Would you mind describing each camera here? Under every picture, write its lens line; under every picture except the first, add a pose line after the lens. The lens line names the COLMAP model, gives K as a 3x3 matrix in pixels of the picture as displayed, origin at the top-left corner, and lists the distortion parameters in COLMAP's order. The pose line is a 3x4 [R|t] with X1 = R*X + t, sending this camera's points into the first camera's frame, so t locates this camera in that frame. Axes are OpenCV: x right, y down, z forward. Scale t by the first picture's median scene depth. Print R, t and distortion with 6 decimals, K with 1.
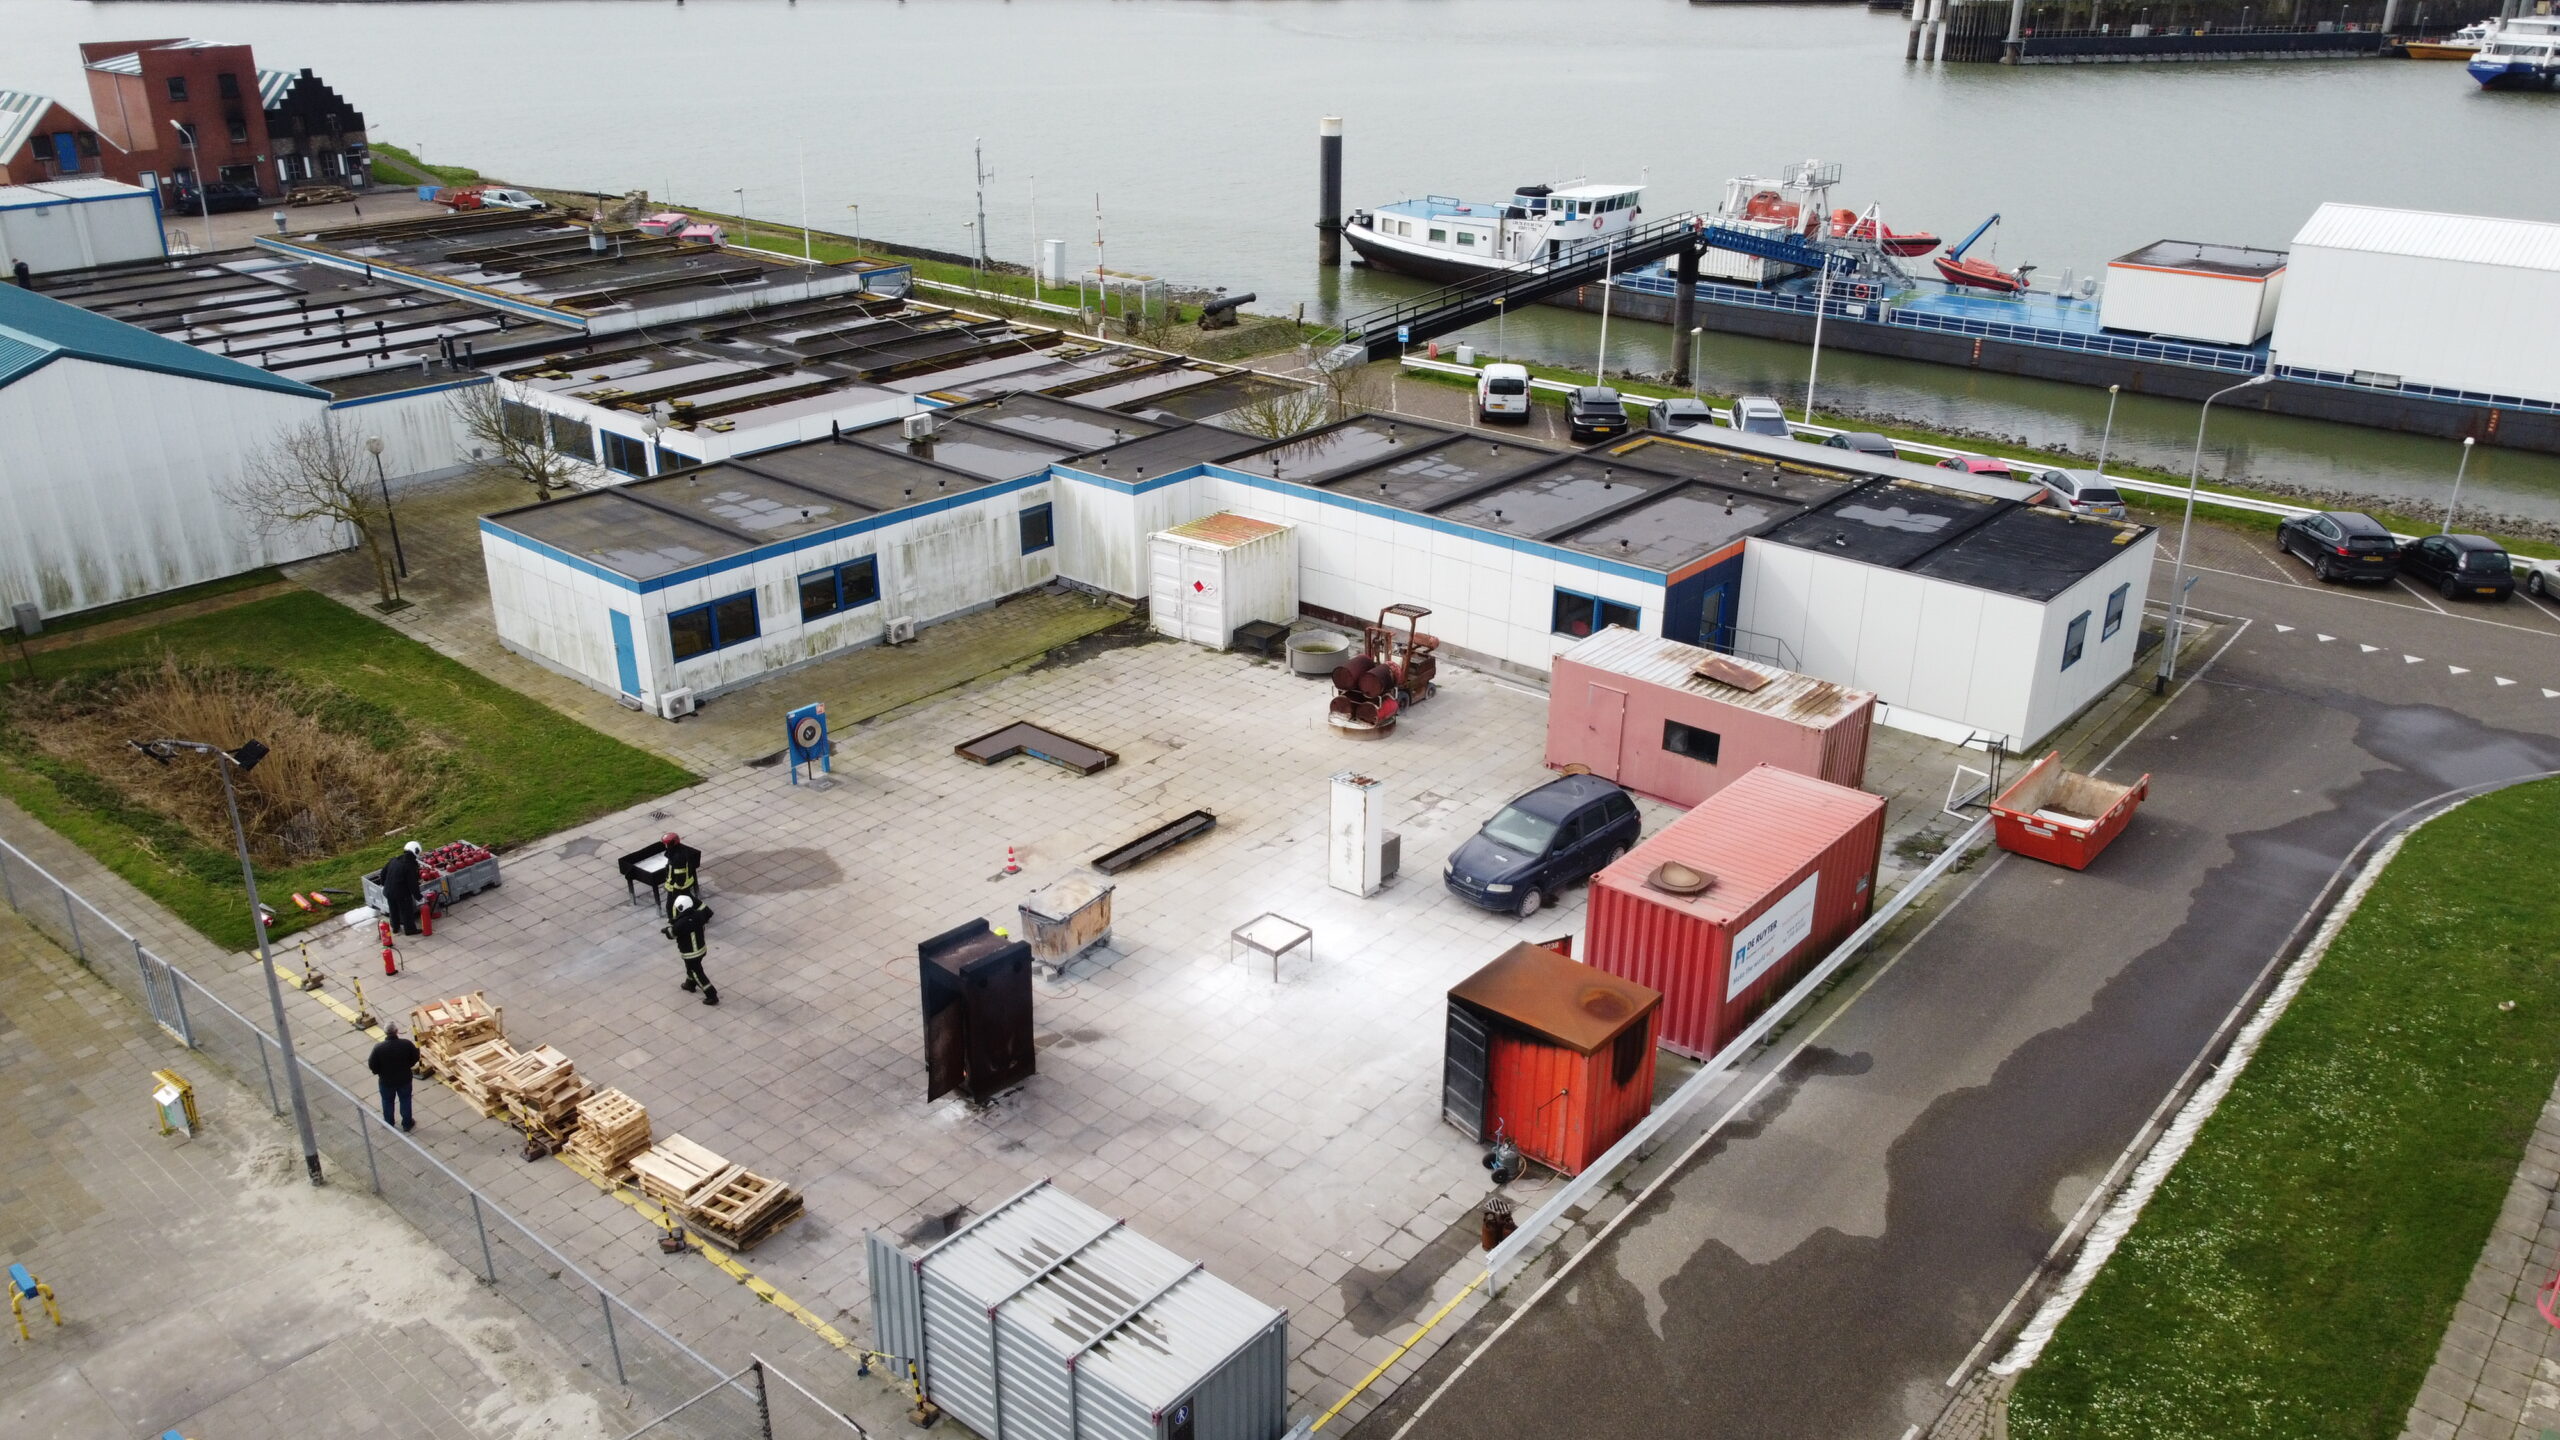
lens RADIAL K [[1985.5, 0, 1280.0], [0, 1985.5, 720.0], [0, 0, 1]] dist [-0.008506, -0.008565]
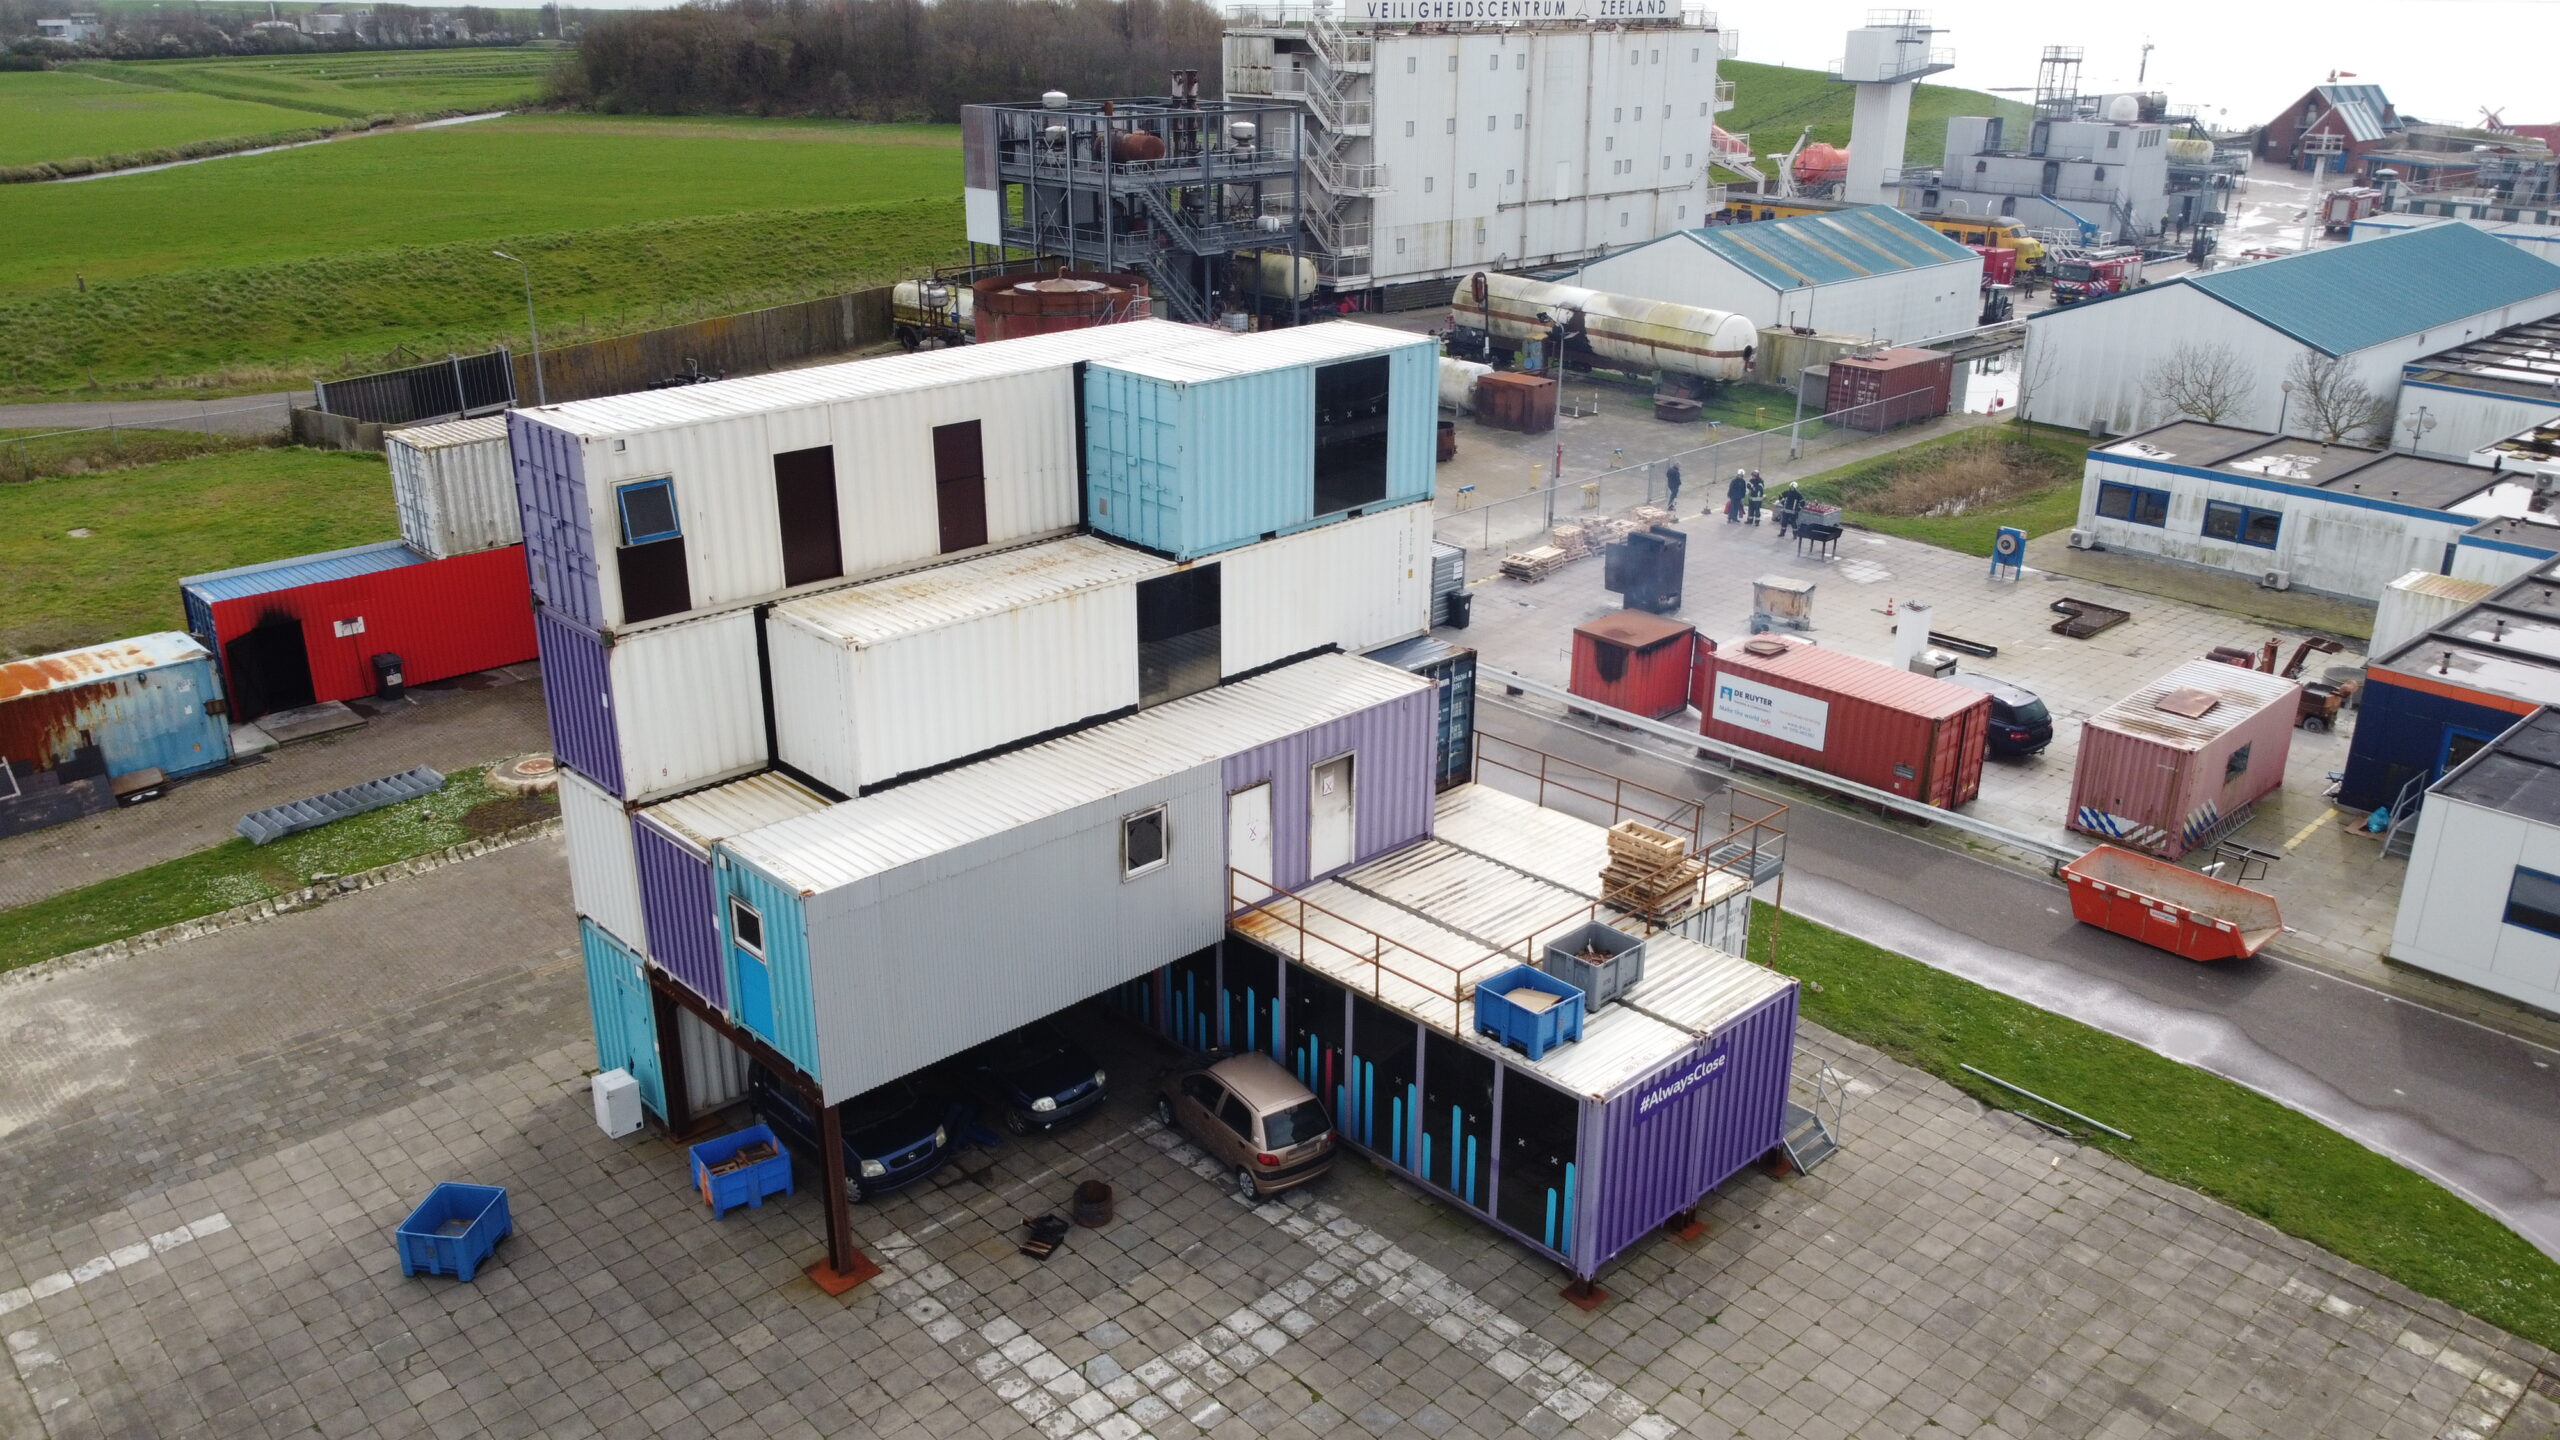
lens RADIAL K [[1985.5, 0, 1280.0], [0, 1985.5, 720.0], [0, 0, 1]] dist [-0.008506, -0.008565]
pose [[-0.112259, 0.345485, -0.931685, 1.122449], [-0.393542, 0.845487, 0.360939, -0.182797], [0.912427, 0.407176, 0.041049, 0.440309]]
